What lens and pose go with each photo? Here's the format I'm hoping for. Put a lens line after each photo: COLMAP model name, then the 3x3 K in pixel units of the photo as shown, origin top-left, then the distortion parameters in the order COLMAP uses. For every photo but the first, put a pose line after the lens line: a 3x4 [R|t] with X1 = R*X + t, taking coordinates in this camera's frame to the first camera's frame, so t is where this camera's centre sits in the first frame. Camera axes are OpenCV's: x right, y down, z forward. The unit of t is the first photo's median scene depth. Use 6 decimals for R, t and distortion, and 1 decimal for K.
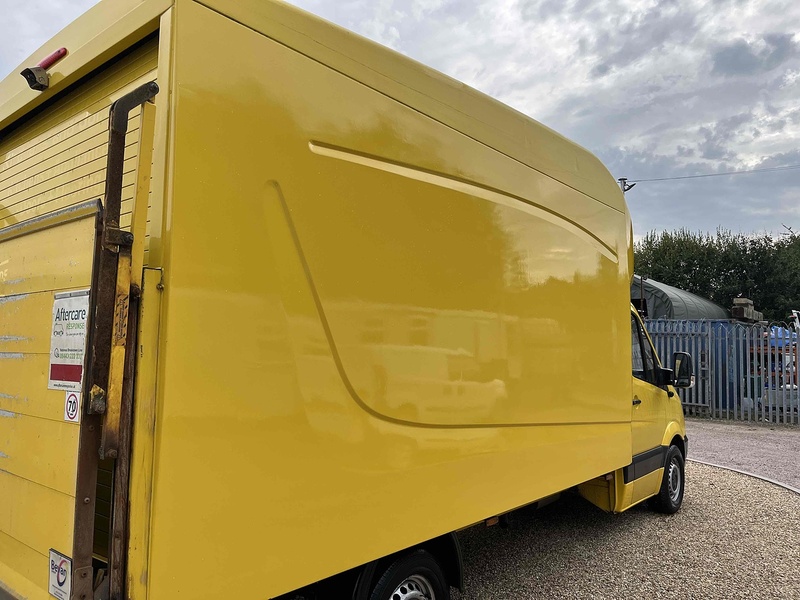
lens RADIAL K [[611.8, 0, 408.2], [0, 611.8, 295.9], [0, 0, 1]] dist [0.066260, -0.119985]
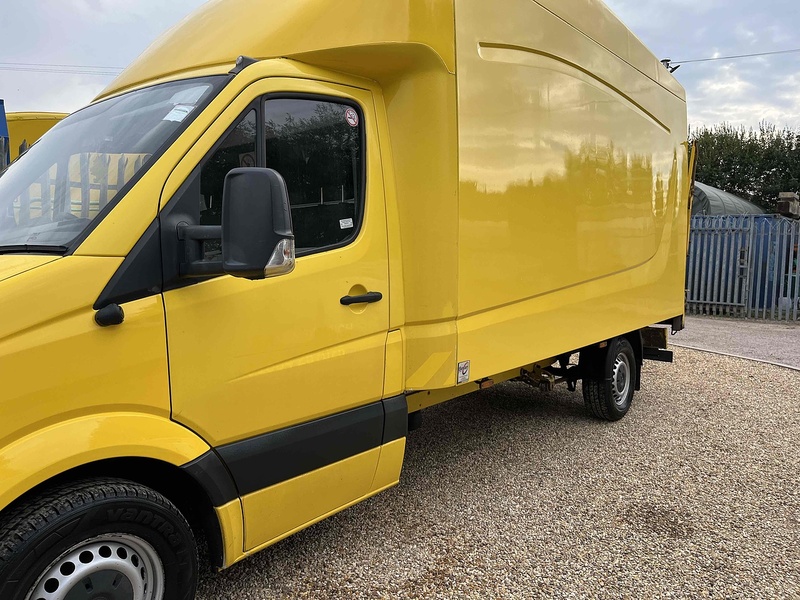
lens RADIAL K [[616.0, 0, 396.3], [0, 616.0, 309.1], [0, 0, 1]] dist [0.045279, -0.092558]
pose [[0.998601, -0.000917, -0.052865, 0.005379], [0.009564, 0.986490, 0.163543, 0.068077], [0.052000, -0.163820, 0.985119, 0.094937]]
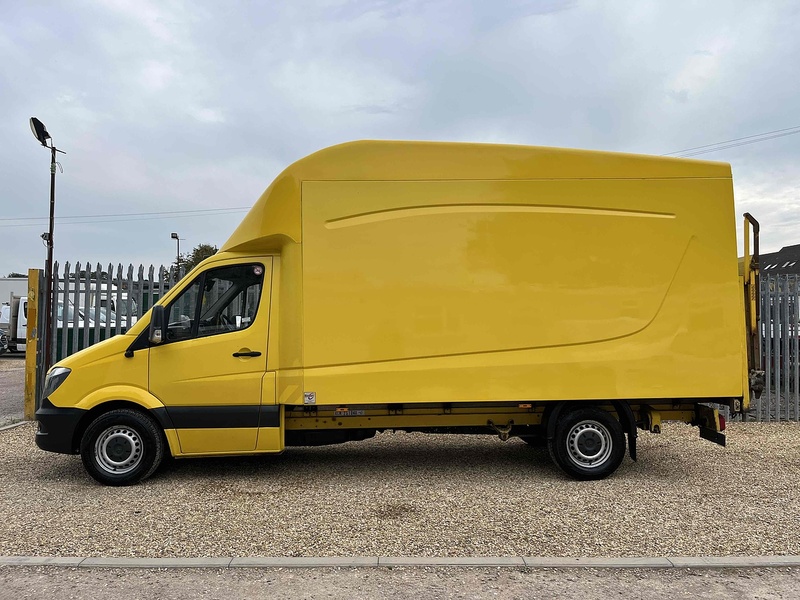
lens RADIAL K [[616.0, 0, 396.3], [0, 616.0, 309.1], [0, 0, 1]] dist [0.045279, -0.092558]
pose [[0.620182, -0.024595, -0.784073, 1.035069], [0.066223, 0.997582, 0.021088, 0.055539], [0.781658, -0.065002, 0.620311, 0.128647]]
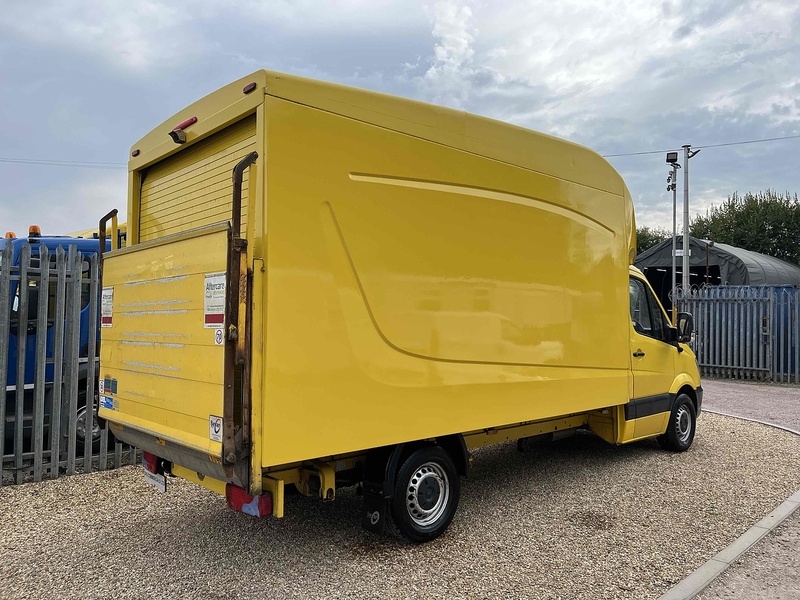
lens RADIAL K [[620.7, 0, 390.9], [0, 620.7, 300.6], [0, 0, 1]] dist [-0.005847, -0.002870]
pose [[0.988217, -0.016664, -0.152149, 0.087675], [0.024388, 0.998499, 0.049040, -0.001595], [0.151104, -0.052173, 0.987140, -0.269376]]
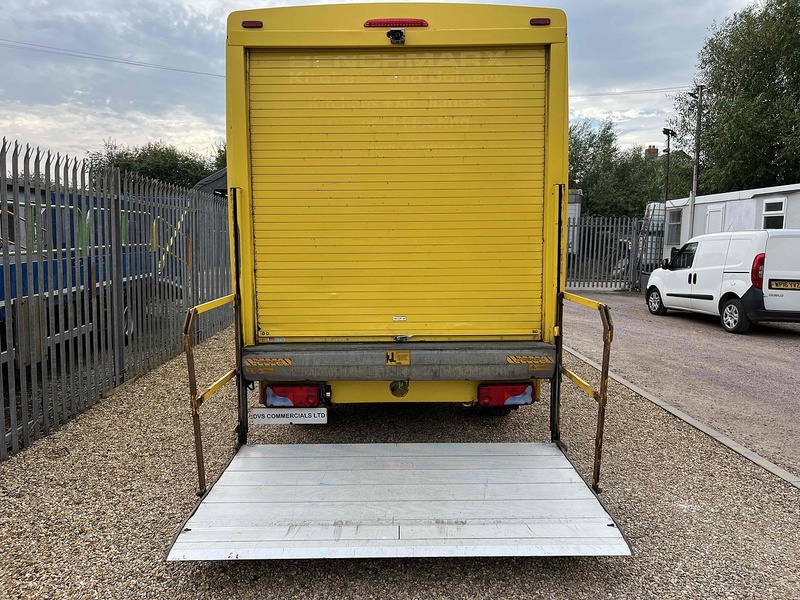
lens RADIAL K [[612.9, 0, 397.9], [0, 612.9, 303.5], [0, 0, 1]] dist [0.028447, -0.000995]
pose [[0.775411, -0.076787, 0.626771, -0.841303], [-0.042844, 0.983894, 0.173544, 0.004949], [-0.630002, -0.161422, 0.759632, -0.102042]]
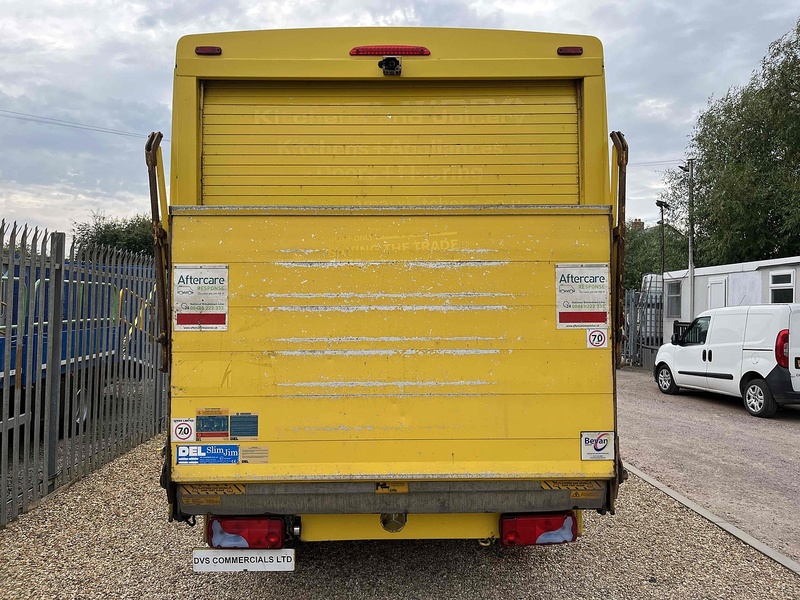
lens RADIAL K [[633.7, 0, 400.0], [0, 633.7, 297.2], [0, 0, 1]] dist [0.006420, 0.000767]
pose [[0.763129, 0.003225, 0.646238, -0.731236], [-0.045304, 0.997794, 0.048519, 0.007653], [-0.644656, -0.066304, 0.761592, 0.039894]]
